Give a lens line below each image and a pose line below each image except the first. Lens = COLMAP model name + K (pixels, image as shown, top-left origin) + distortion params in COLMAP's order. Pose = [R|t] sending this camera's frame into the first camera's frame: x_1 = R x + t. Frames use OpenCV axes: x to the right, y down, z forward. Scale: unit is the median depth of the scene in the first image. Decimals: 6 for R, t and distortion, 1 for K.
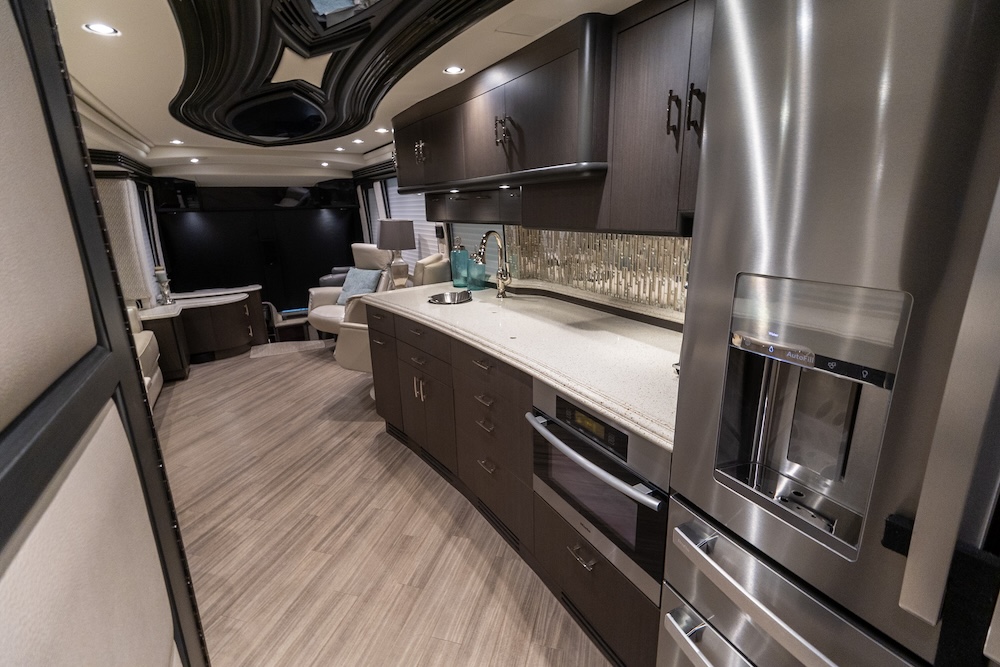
lens RADIAL K [[465.1, 0, 500.0], [0, 465.1, 333.5], [0, 0, 1]] dist [0.001239, -0.000113]
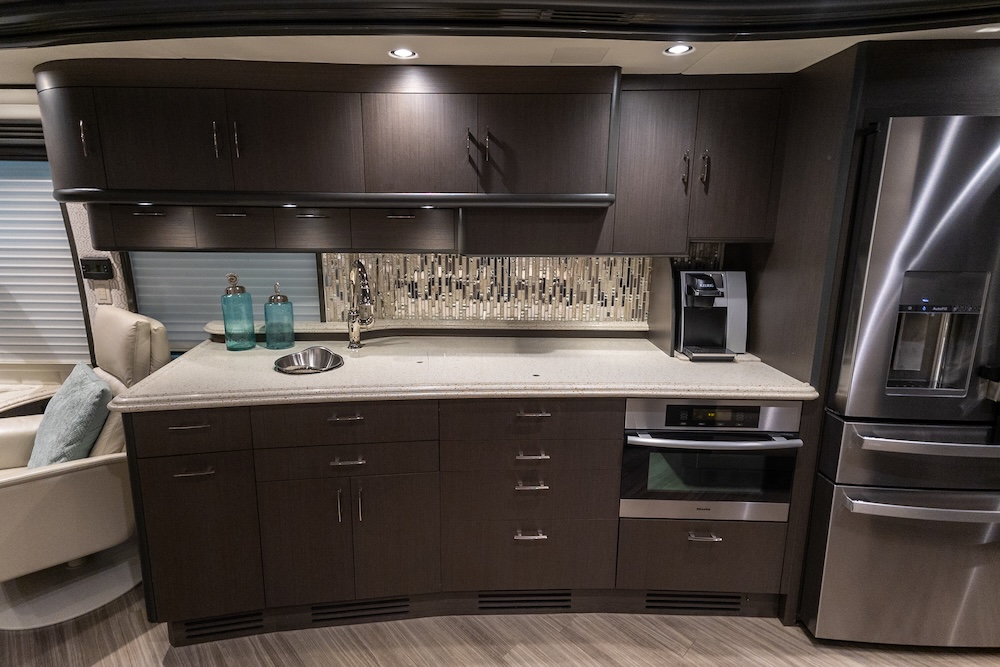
lens RADIAL K [[473.9, 0, 496.7], [0, 473.9, 326.1], [0, 0, 1]] dist [0.018461, -0.000064]
pose [[0.485681, -0.133995, 0.863805, -0.725872], [0.210566, 0.977017, 0.033164, -0.120109], [-0.848396, 0.165781, 0.502734, 0.549311]]
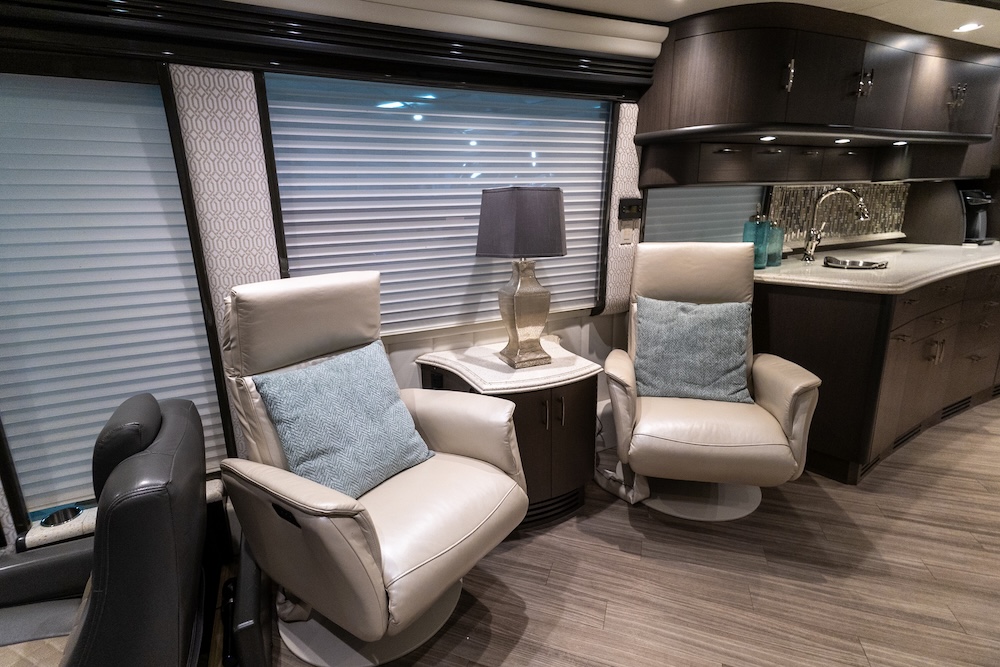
lens RADIAL K [[473.9, 0, 496.7], [0, 473.9, 326.1], [0, 0, 1]] dist [0.018461, -0.000064]
pose [[0.063463, -0.231492, 0.970765, -1.361776], [0.281106, 0.937487, 0.205179, -0.444973], [-0.957576, 0.259866, 0.124570, 2.044401]]
